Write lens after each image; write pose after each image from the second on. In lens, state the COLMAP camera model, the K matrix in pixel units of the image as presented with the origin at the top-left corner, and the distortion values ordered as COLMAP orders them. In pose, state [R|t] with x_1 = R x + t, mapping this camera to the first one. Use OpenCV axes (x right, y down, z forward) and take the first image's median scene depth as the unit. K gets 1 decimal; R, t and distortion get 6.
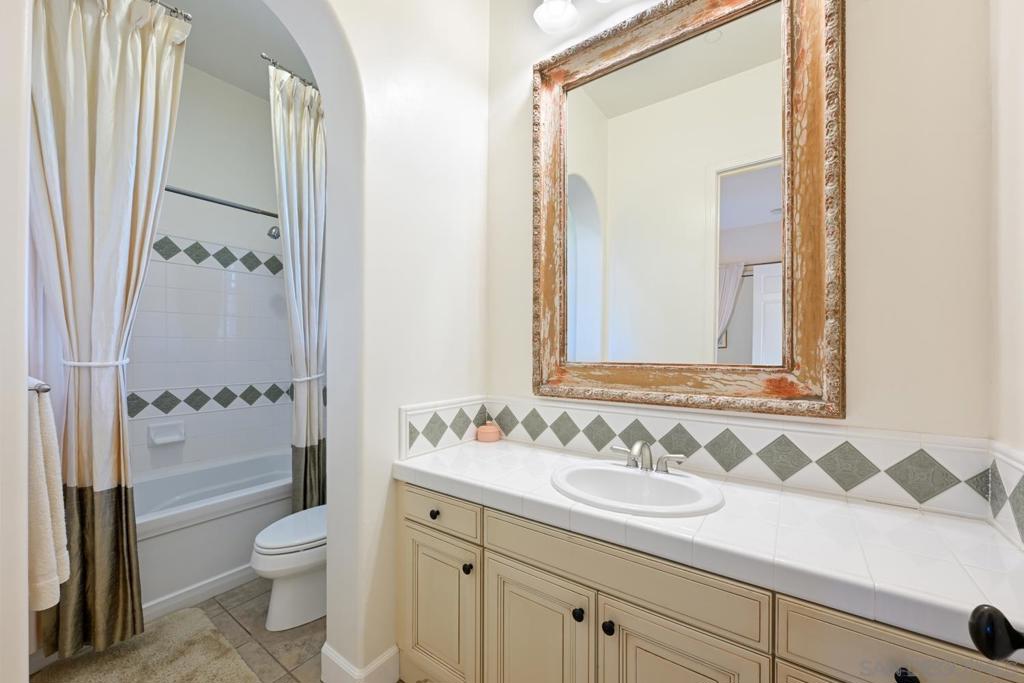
lens RADIAL K [[399.5, 0, 514.4], [0, 399.5, 344.7], [0, 0, 1]] dist [-0.001400, -0.000051]
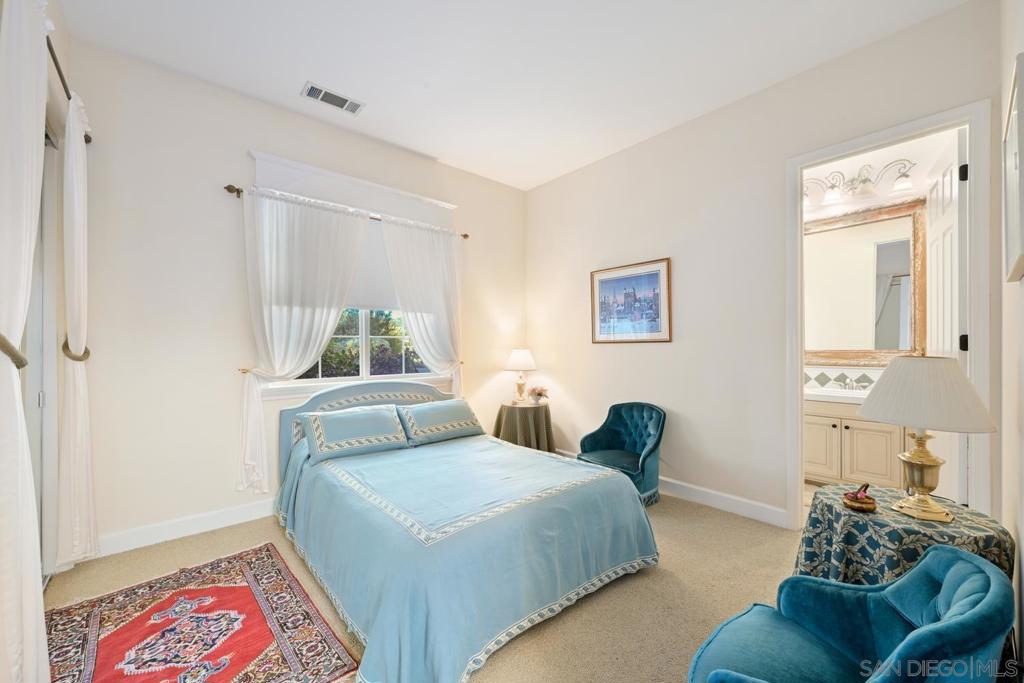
lens RADIAL K [[399.5, 0, 514.4], [0, 399.5, 344.7], [0, 0, 1]] dist [-0.001400, -0.000051]
pose [[0.972575, -0.007541, -0.232467, -1.108698], [0.008797, 0.999952, 0.004368, -0.016803], [0.232423, -0.006294, 0.972594, -1.901621]]
